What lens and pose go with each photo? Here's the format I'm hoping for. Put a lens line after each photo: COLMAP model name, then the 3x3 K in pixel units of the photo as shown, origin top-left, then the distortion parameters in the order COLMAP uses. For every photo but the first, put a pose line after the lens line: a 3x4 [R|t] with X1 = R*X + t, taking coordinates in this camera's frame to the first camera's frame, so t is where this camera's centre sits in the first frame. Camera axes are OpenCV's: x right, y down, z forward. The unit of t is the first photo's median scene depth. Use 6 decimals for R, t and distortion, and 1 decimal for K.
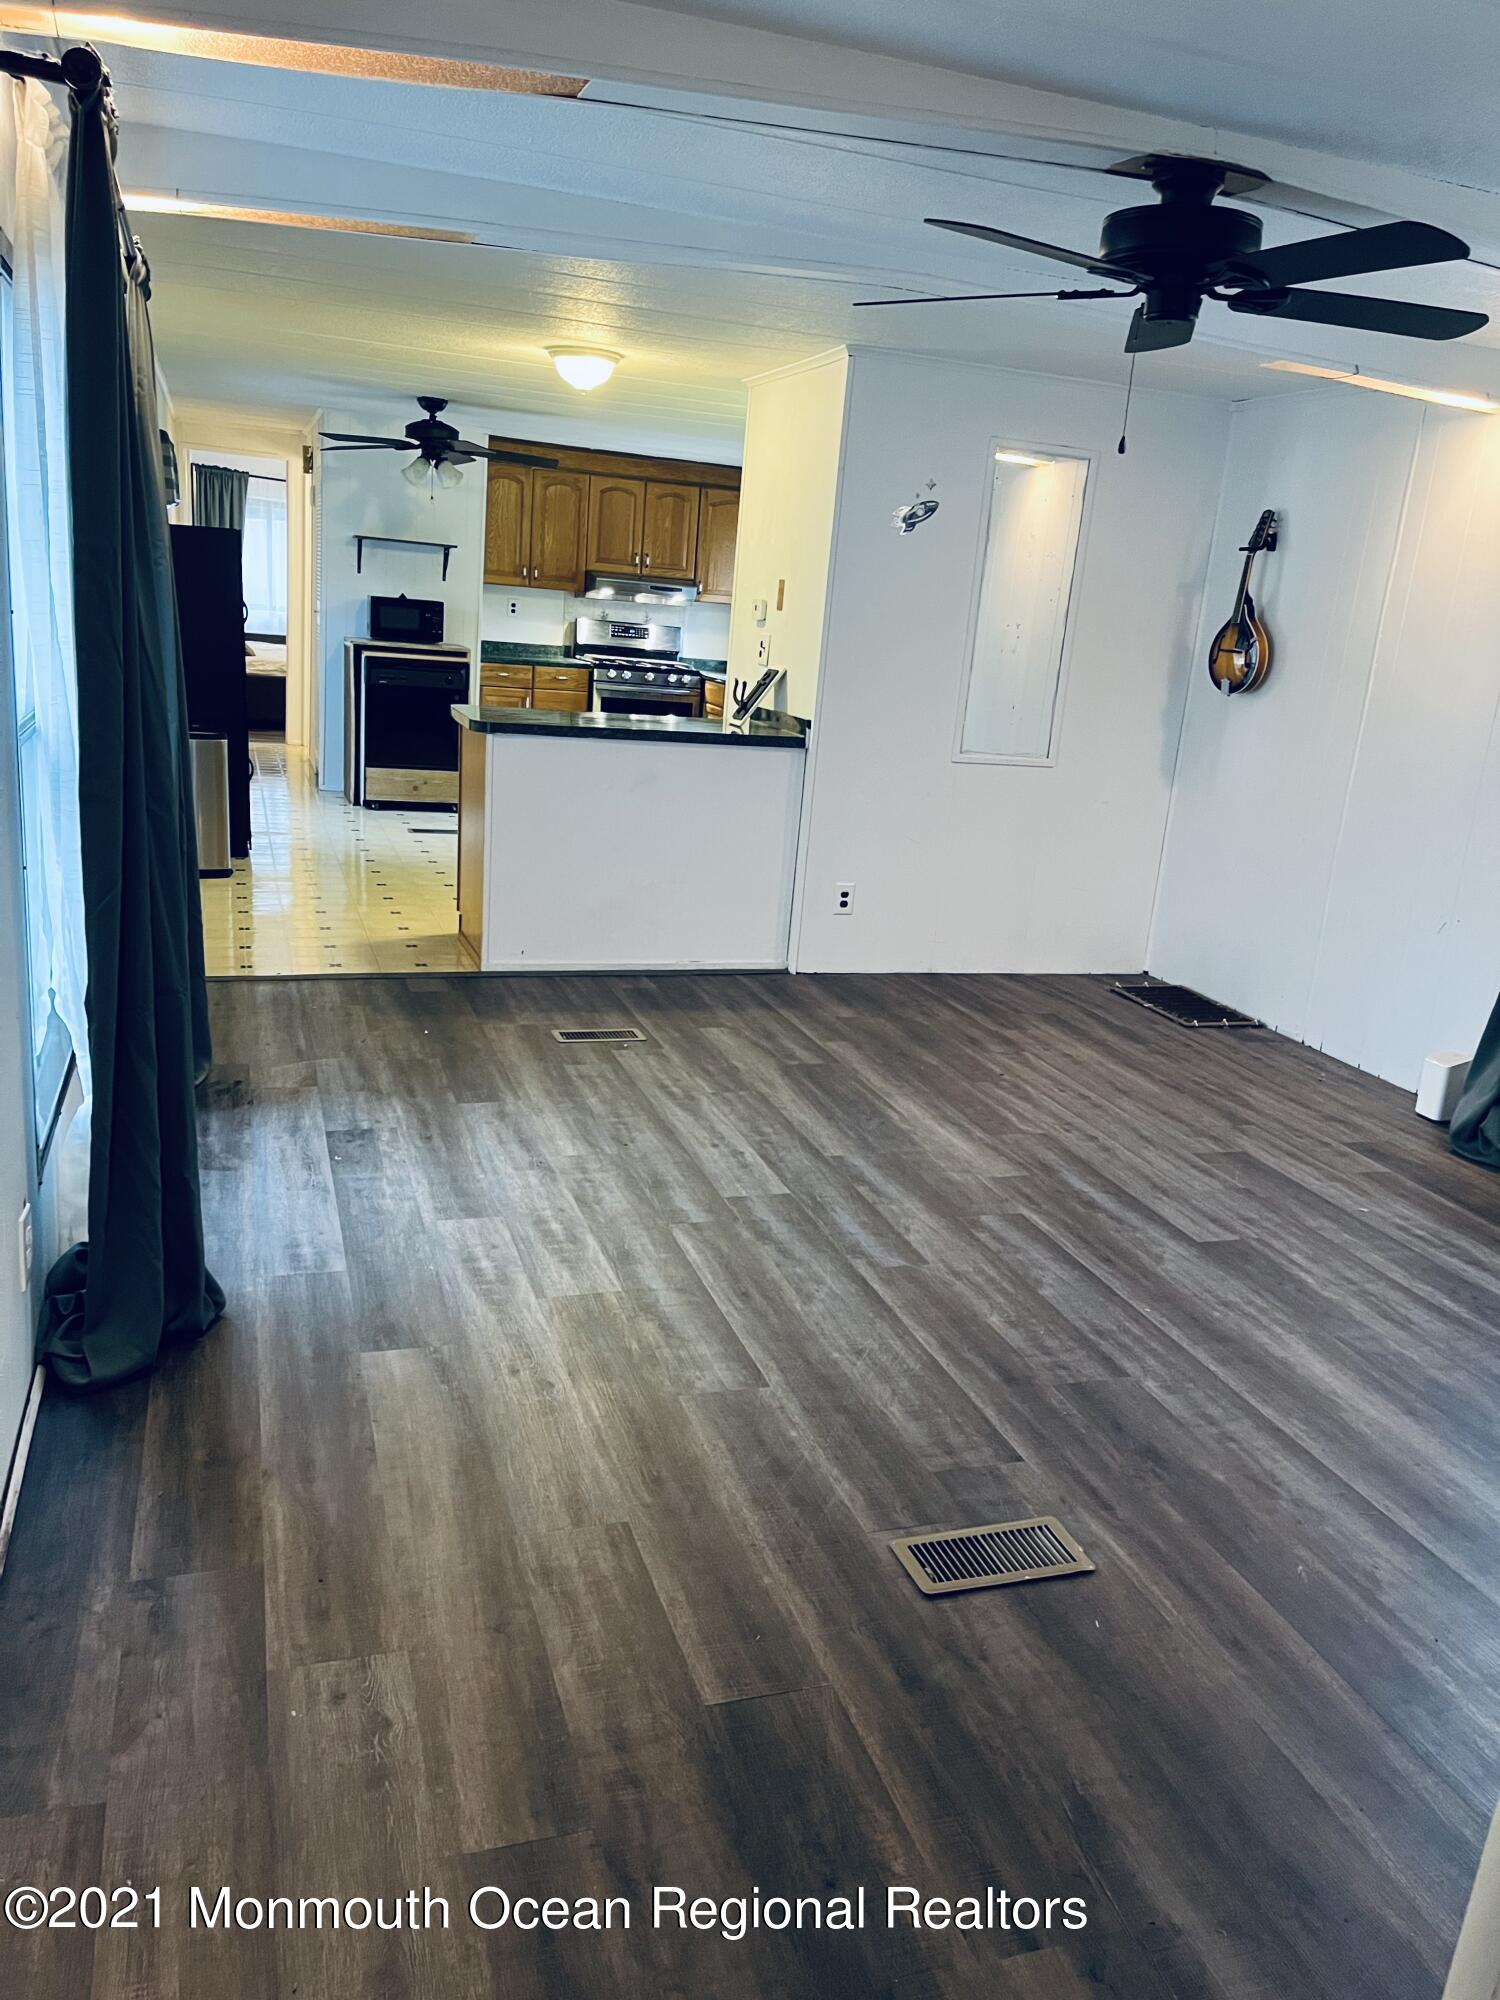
lens RADIAL K [[1511.0, 0, 765.1], [0, 1511.0, 1008.4], [0, 0, 1]] dist [0.048453, -0.053908]
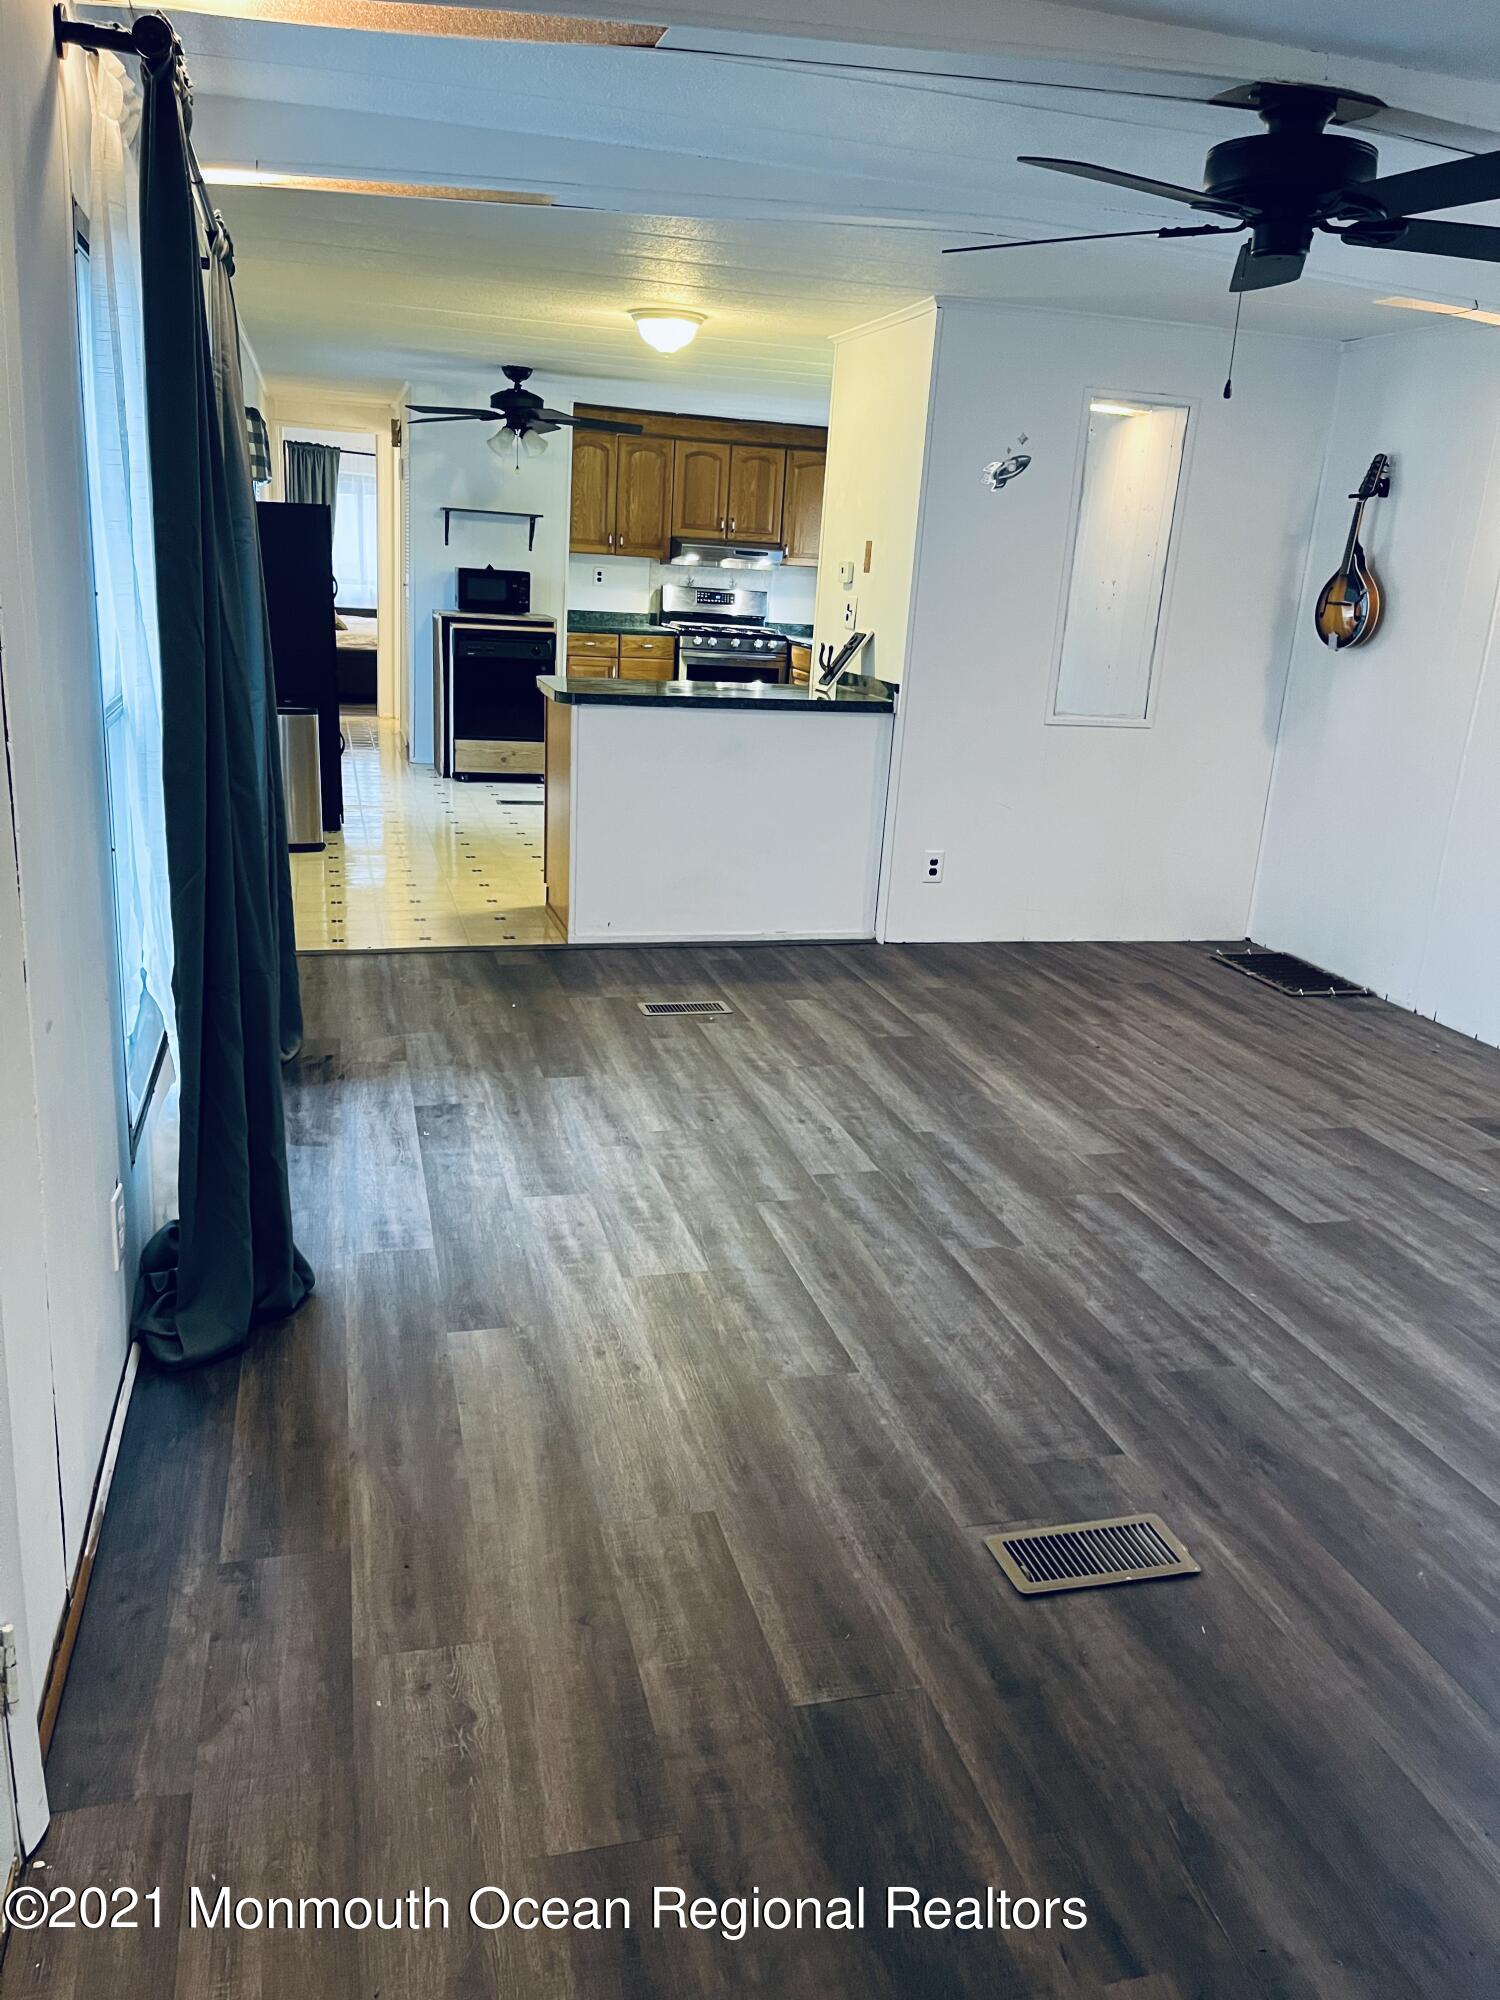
lens RADIAL K [[1511.0, 0, 750.6], [0, 1511.0, 1000.9], [0, 0, 1]] dist [0.048453, -0.053908]
pose [[0.997665, -0.003984, -0.068175, 0.000573], [0.005201, 0.999830, 0.017679, -0.004682], [0.068093, -0.017992, 0.997517, 0.015768]]
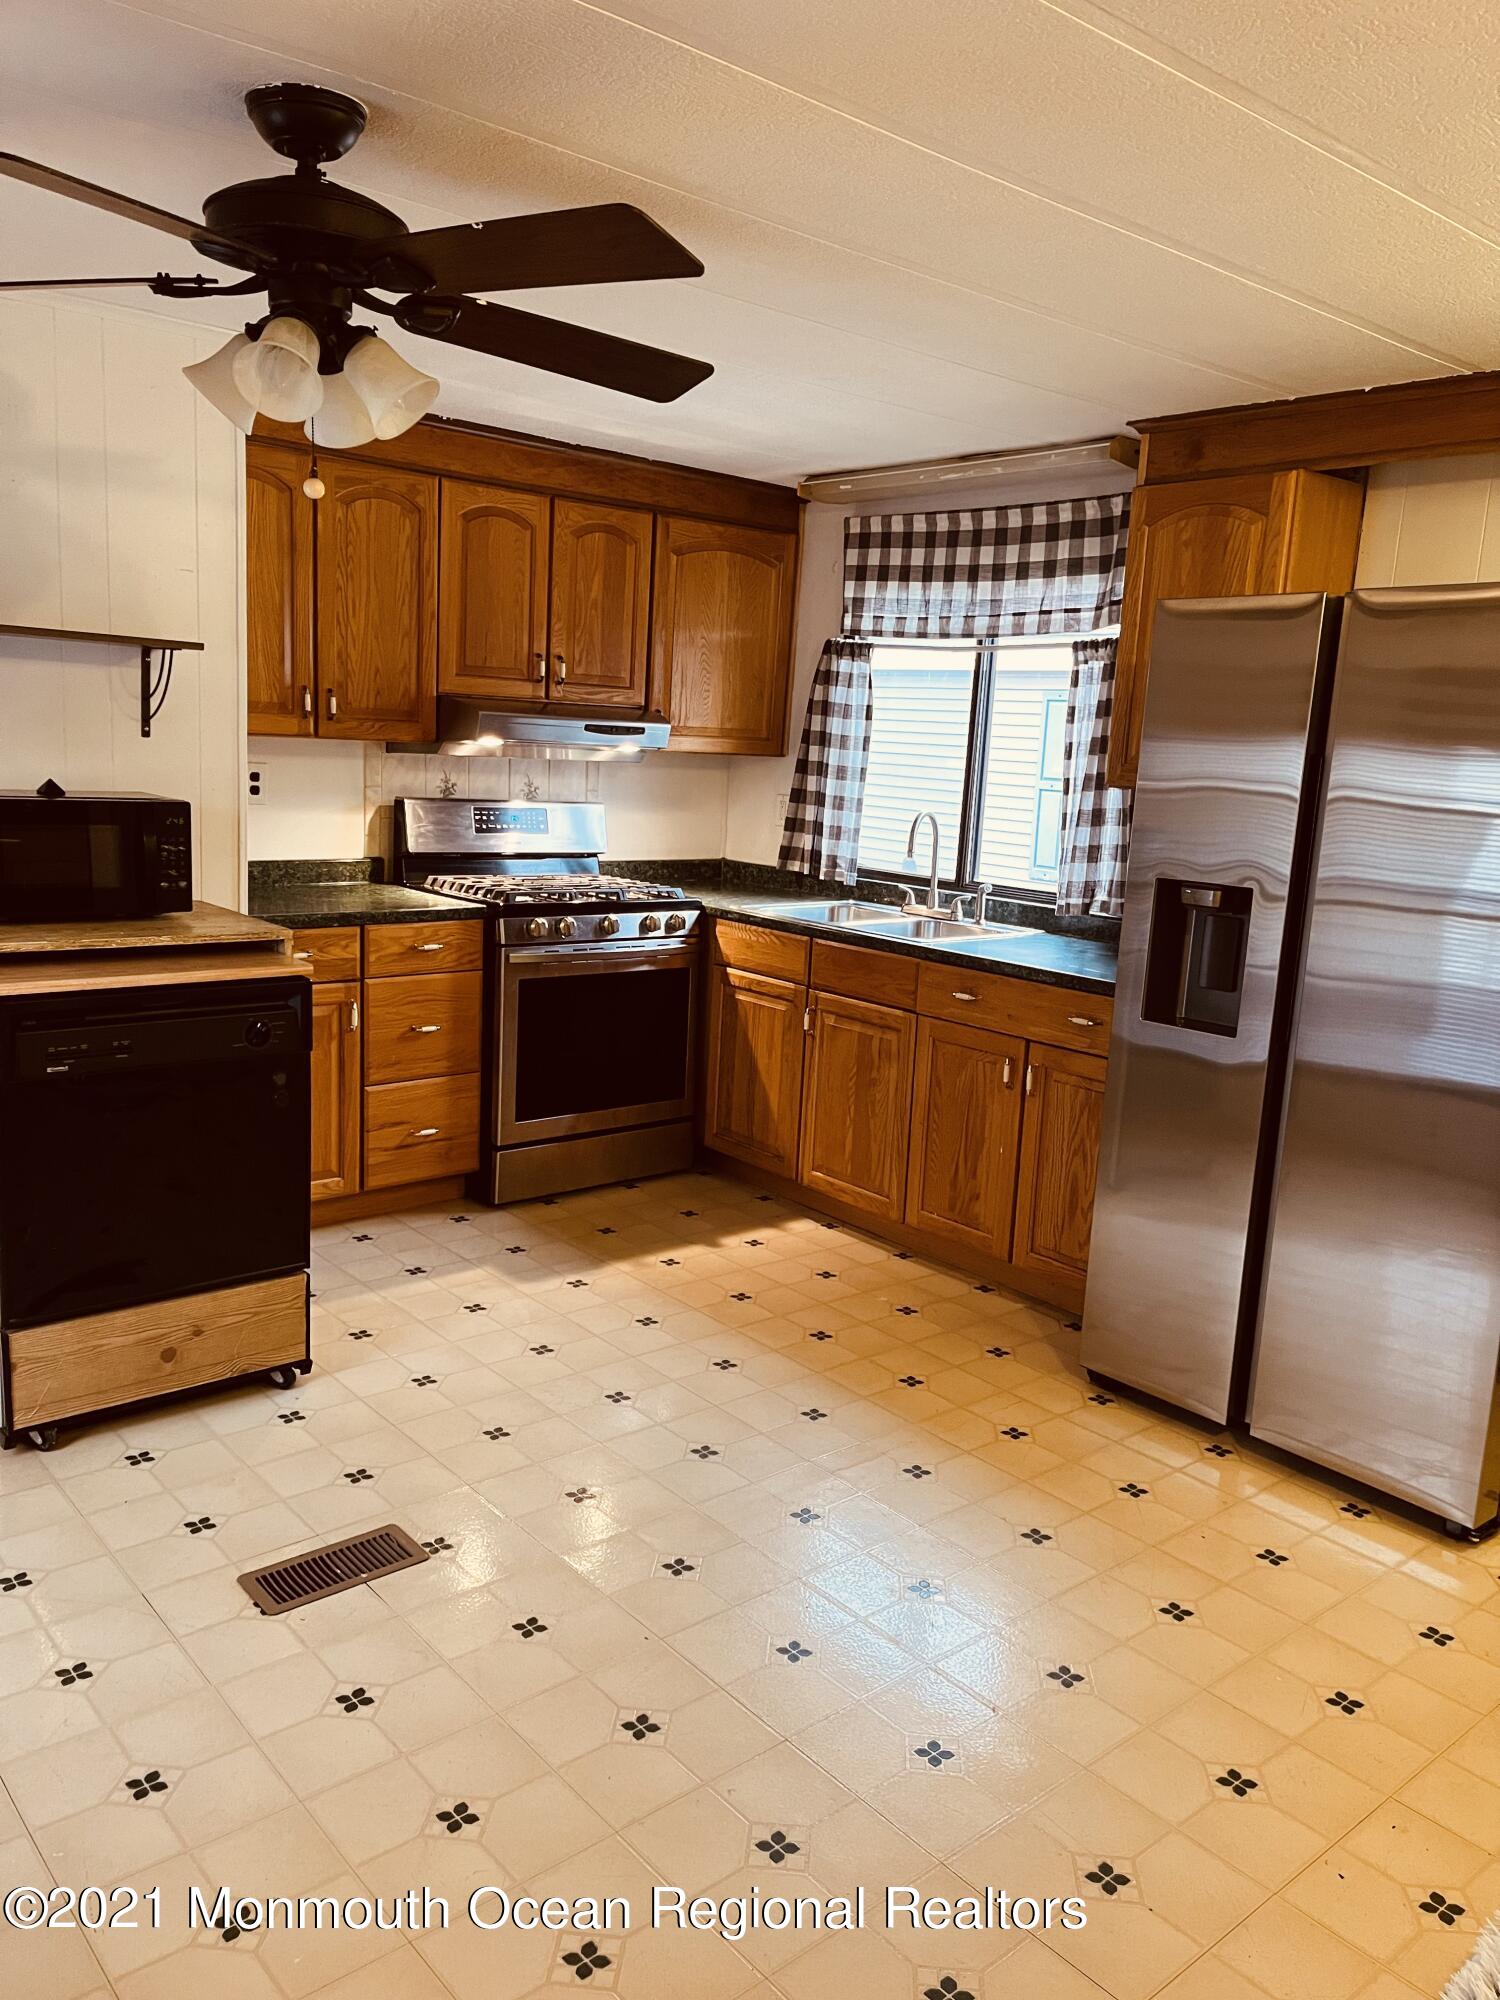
lens RADIAL K [[1511.0, 0, 769.1], [0, 1511.0, 1021.5], [0, 0, 1]] dist [0.048453, -0.053908]
pose [[0.928475, -0.100587, 0.357514, -0.463966], [0.116891, 0.992849, -0.024230, -0.410643], [-0.352520, 0.064287, 0.933594, 1.336051]]
